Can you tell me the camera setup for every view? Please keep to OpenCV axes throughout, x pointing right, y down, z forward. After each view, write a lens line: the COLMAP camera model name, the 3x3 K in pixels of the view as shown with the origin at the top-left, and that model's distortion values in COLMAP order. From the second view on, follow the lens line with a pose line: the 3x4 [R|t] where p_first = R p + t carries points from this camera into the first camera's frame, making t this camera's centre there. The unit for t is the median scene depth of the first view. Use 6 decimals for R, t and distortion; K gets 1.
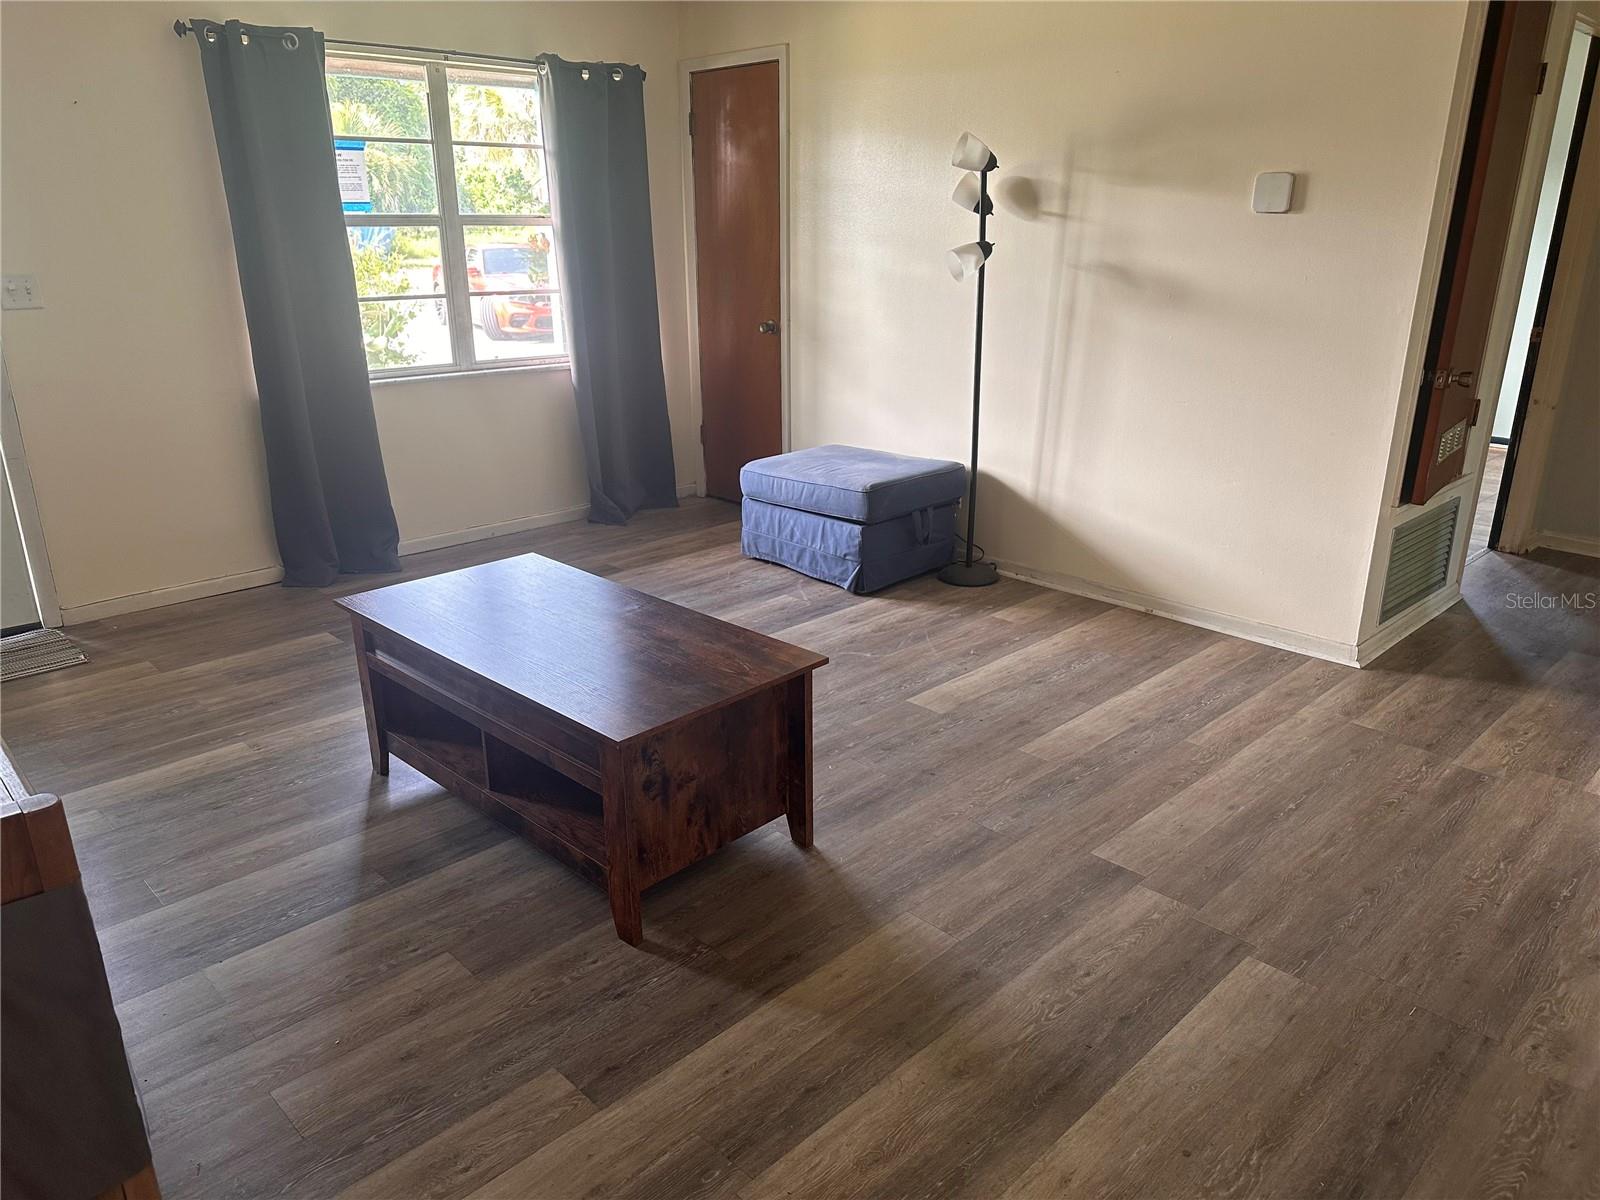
lens RADIAL K [[1113.3, 0, 807.9], [0, 1113.3, 598.7], [0, 0, 1]] dist [0.069721, -0.071362]
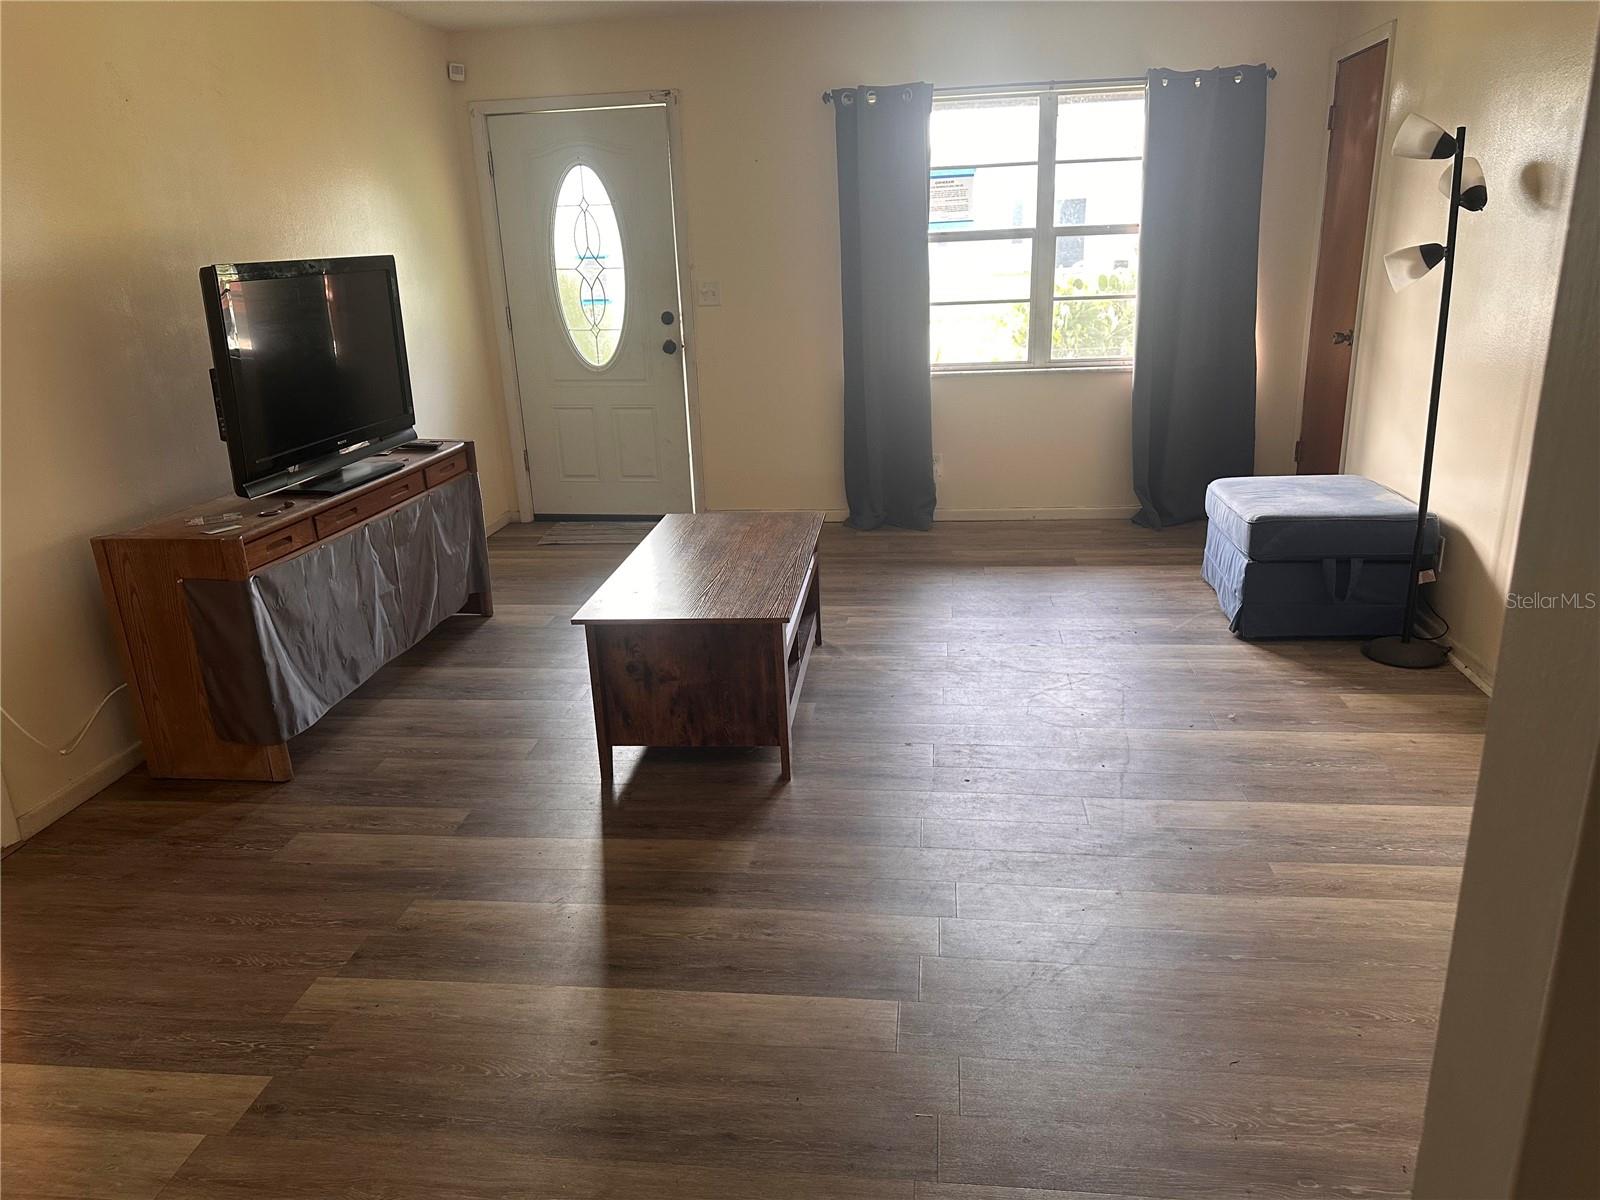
lens RADIAL K [[1113.3, 0, 807.9], [0, 1113.3, 598.7], [0, 0, 1]] dist [0.069721, -0.071362]
pose [[0.632570, 0.220522, -0.742446, 0.488661], [-0.221131, 0.970130, 0.099743, -0.047155], [0.742265, 0.101083, 0.662439, 0.137296]]
